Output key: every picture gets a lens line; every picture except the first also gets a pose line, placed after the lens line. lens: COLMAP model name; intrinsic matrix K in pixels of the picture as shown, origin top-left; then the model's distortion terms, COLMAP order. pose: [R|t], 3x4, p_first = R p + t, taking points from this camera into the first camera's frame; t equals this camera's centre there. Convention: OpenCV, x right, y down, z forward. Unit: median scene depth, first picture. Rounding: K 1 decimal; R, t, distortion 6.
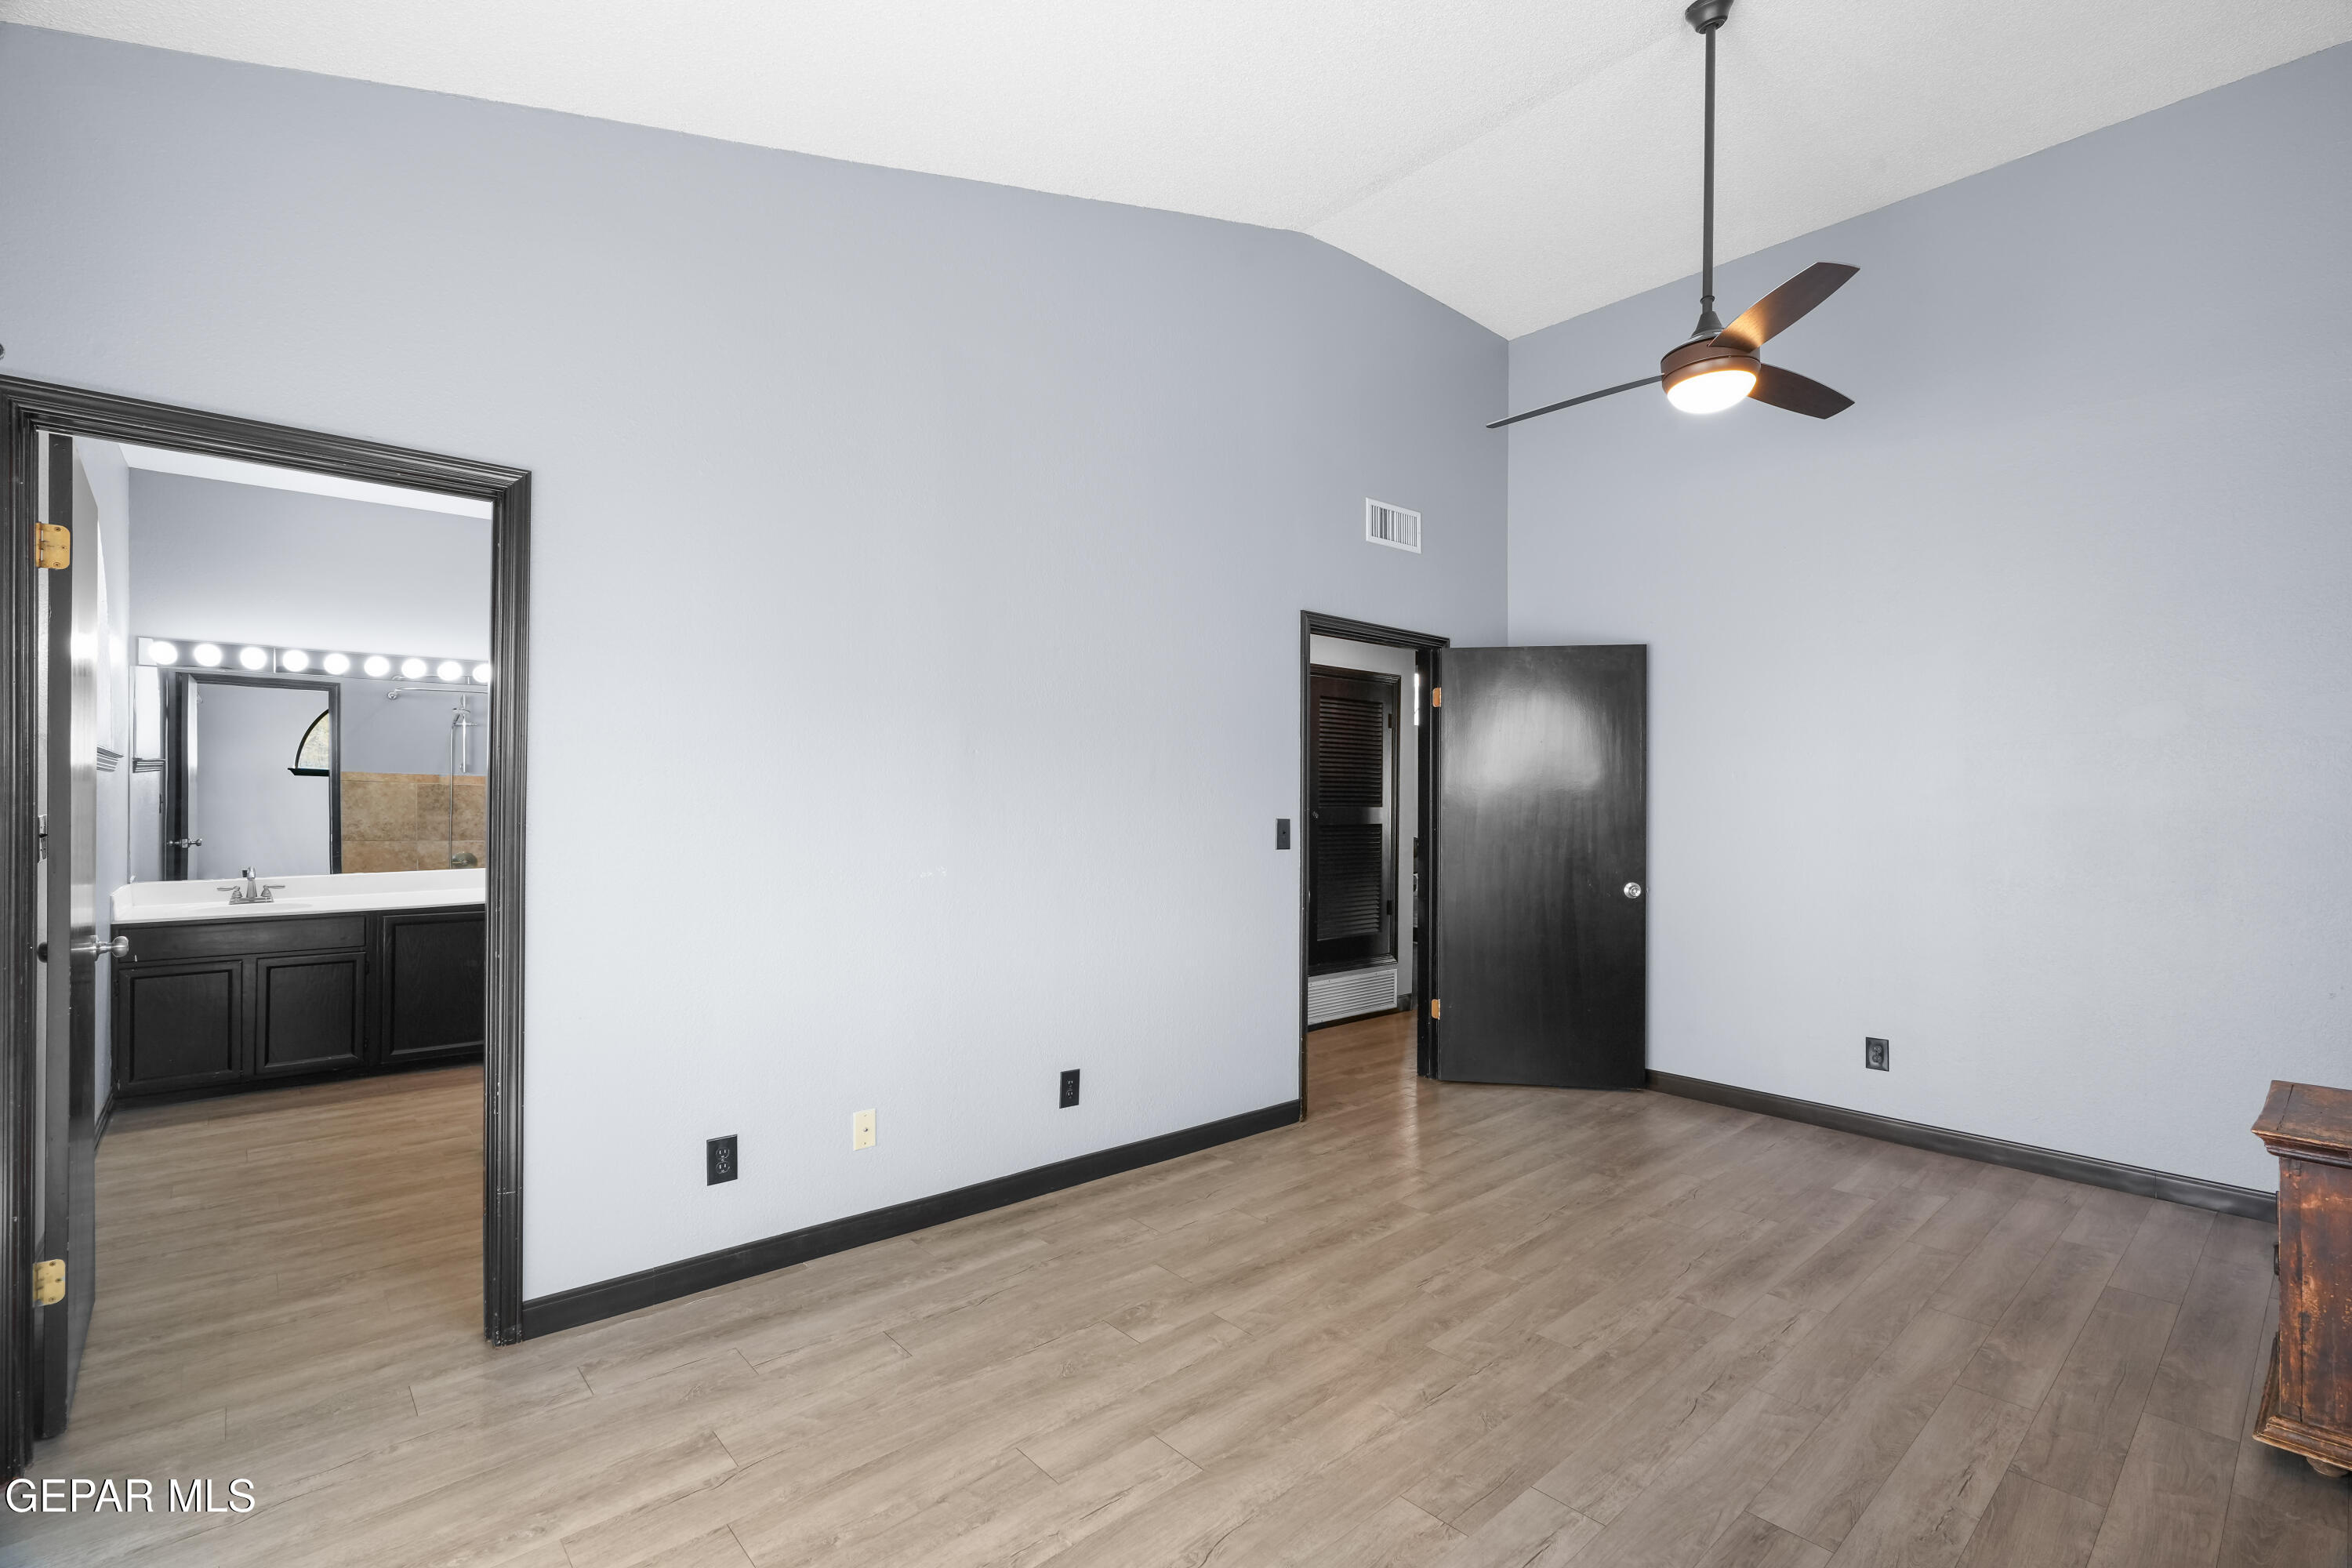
lens RADIAL K [[1052.6, 0, 1170.4], [0, 1052.6, 799.2], [0, 0, 1]] dist [0.000314, 0.000184]
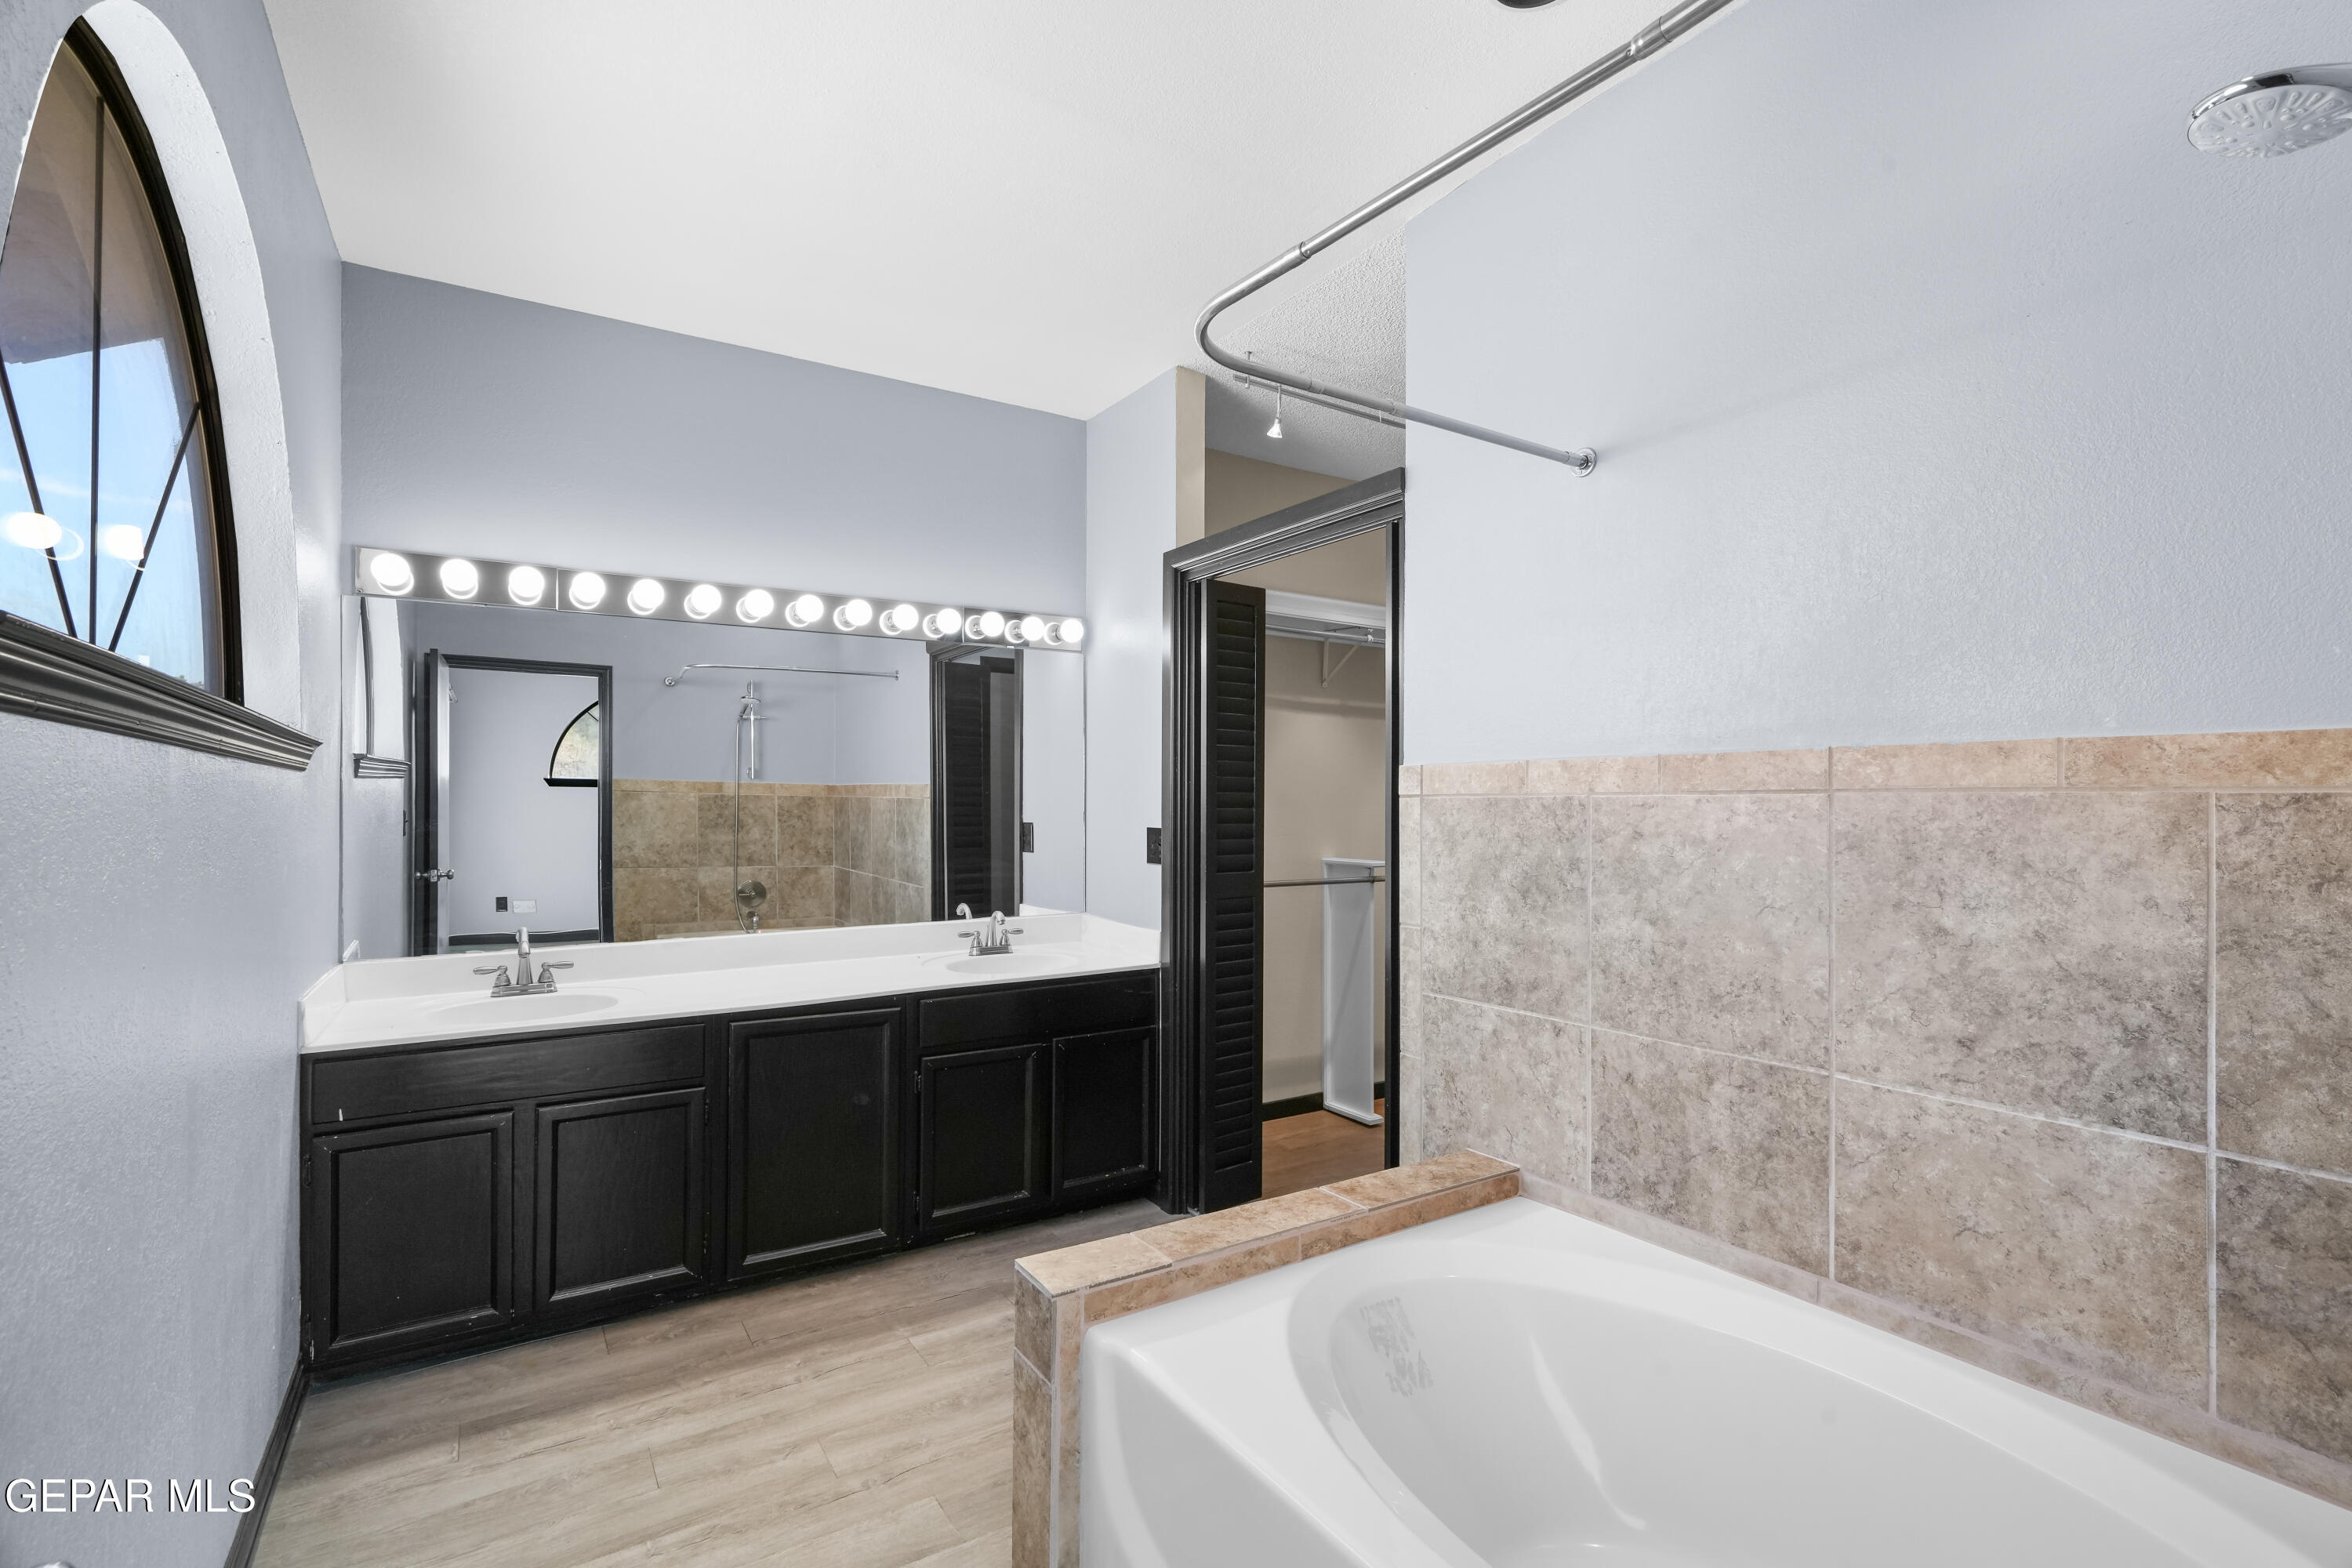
lens RADIAL K [[1067.2, 0, 1172.0], [0, 1067.2, 796.0], [0, 0, 1]] dist [-0.003078, 0.000526]
pose [[0.988172, -0.008735, -0.153102, -0.420100], [0.007229, 0.999920, -0.010391, -0.004095], [0.153181, 0.009161, 0.988156, 0.462419]]
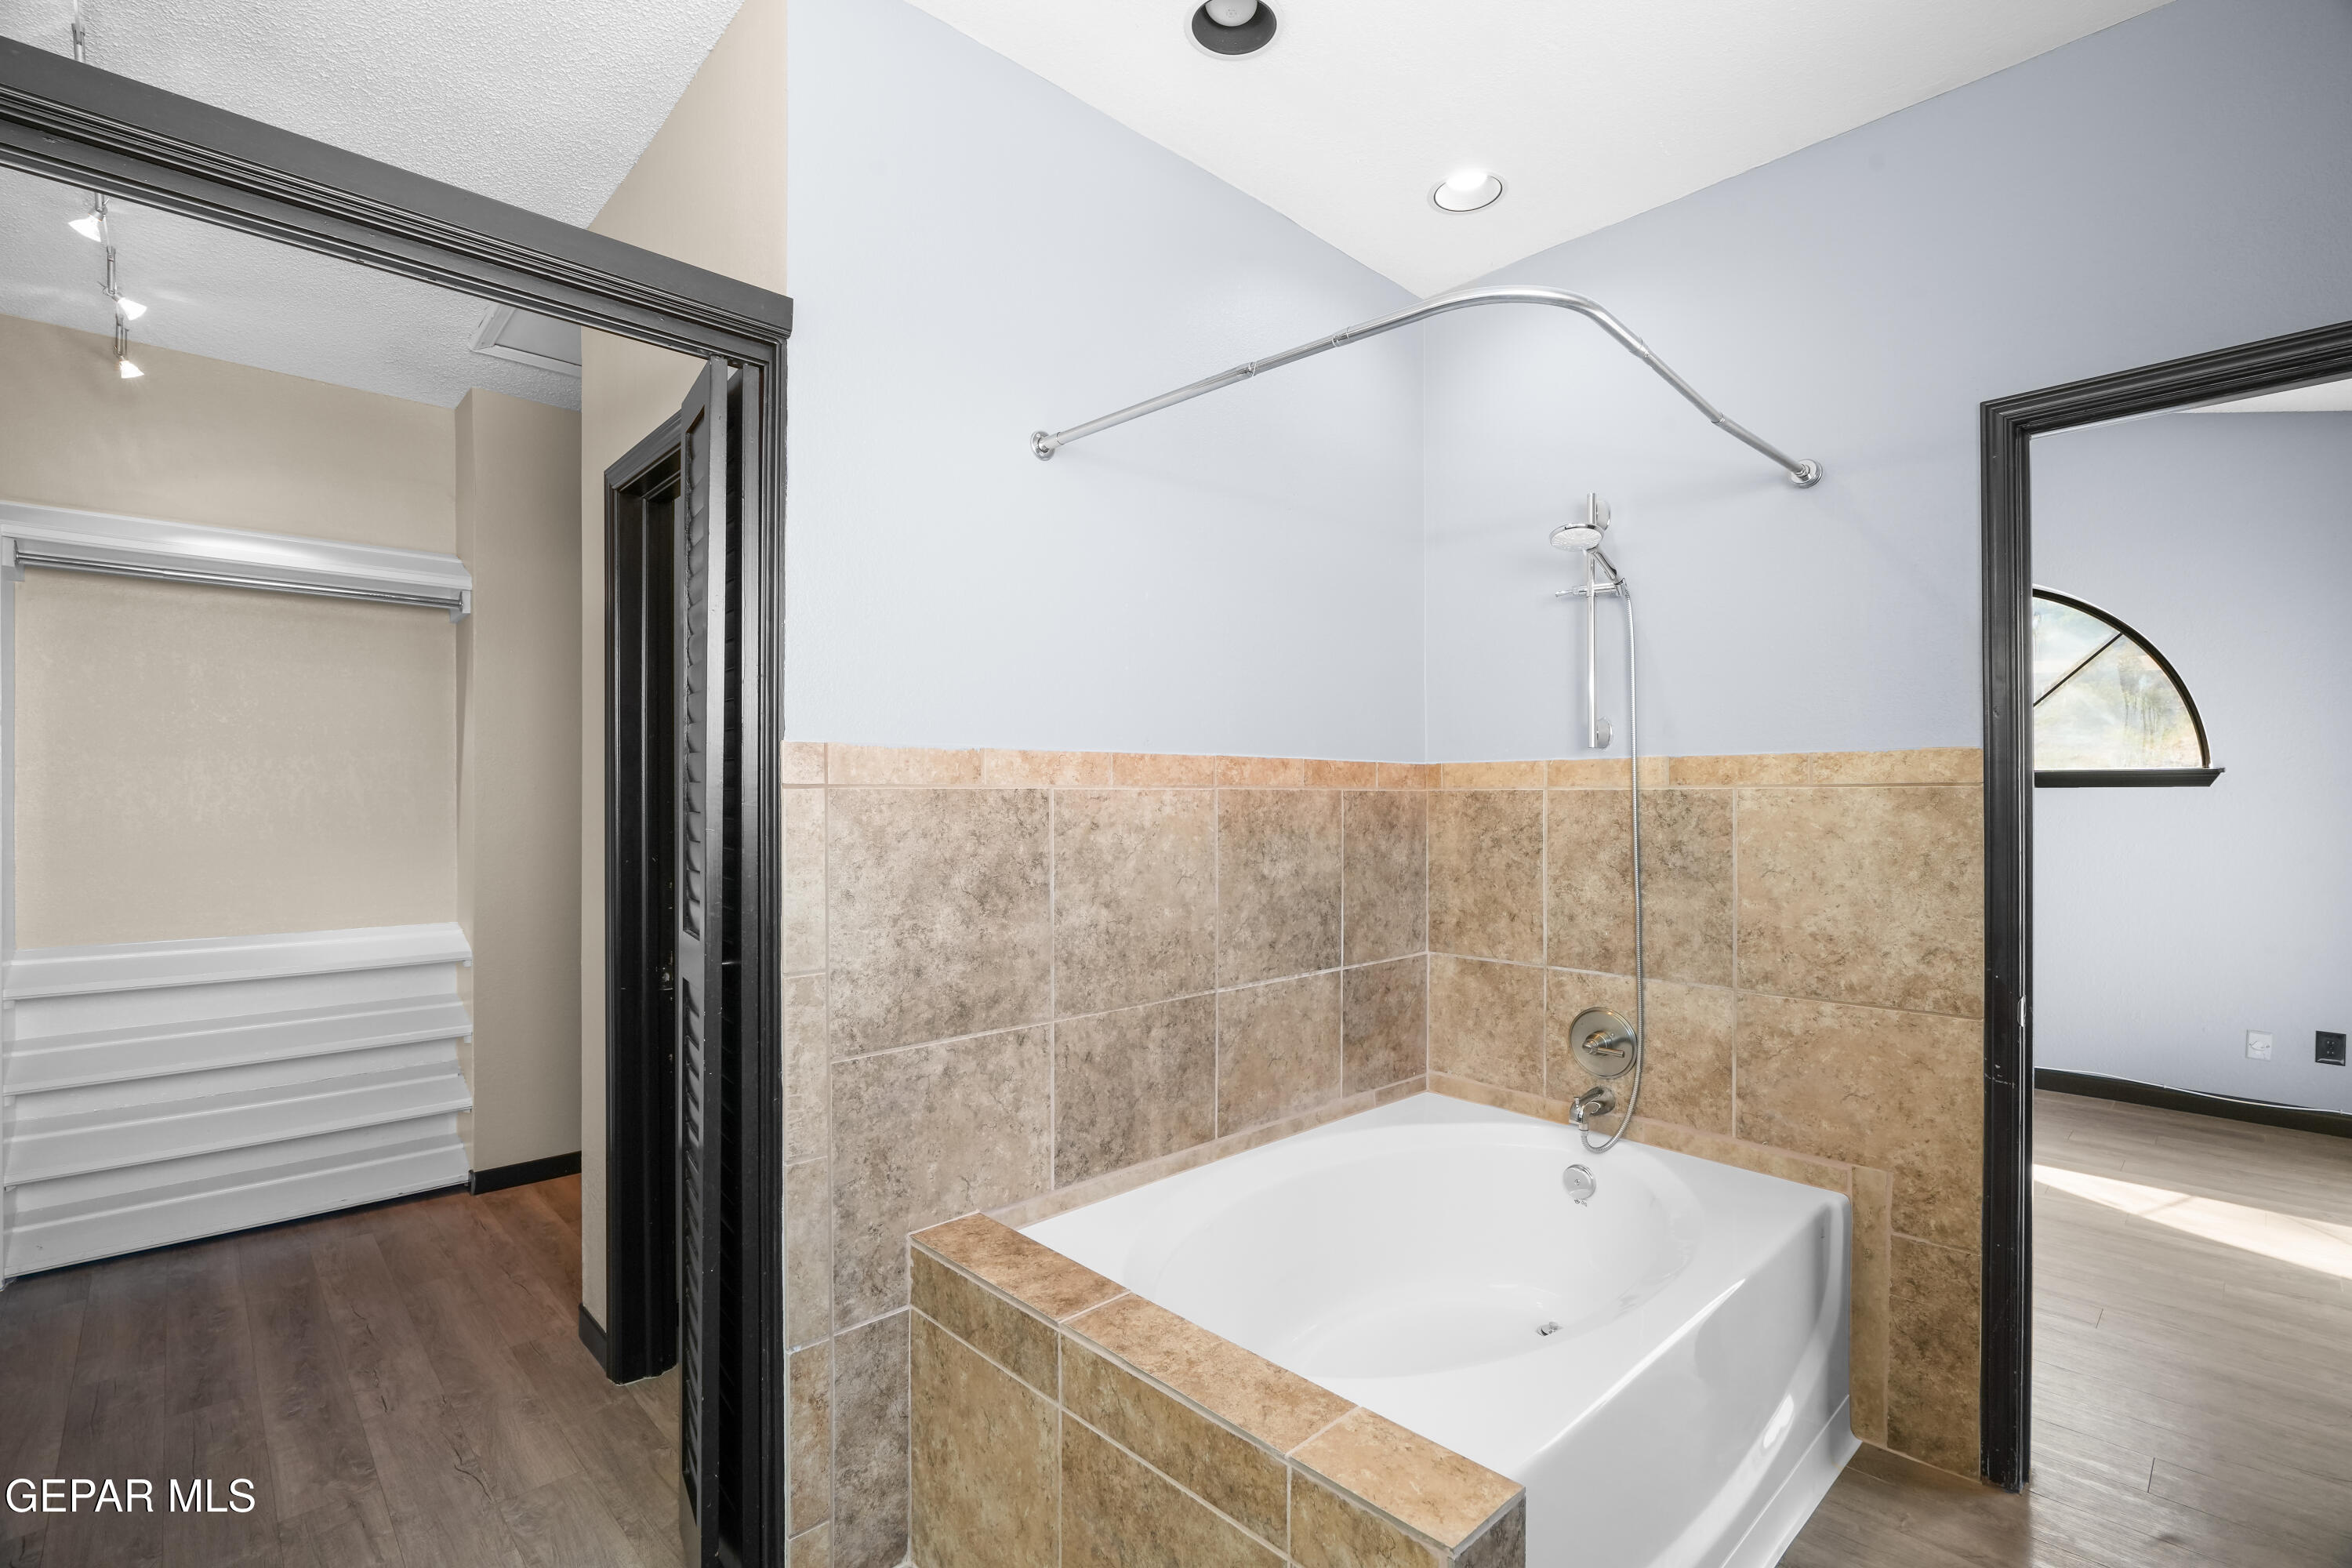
lens RADIAL K [[1053.4, 0, 1179.3], [0, 1053.4, 795.6], [0, 0, 1]] dist [-0.014100, 0.001403]
pose [[-0.034884, -0.007761, 0.999361, -0.786274], [0.003153, 0.999964, 0.007875, -0.008322], [-0.999386, 0.003426, -0.034858, 0.936920]]
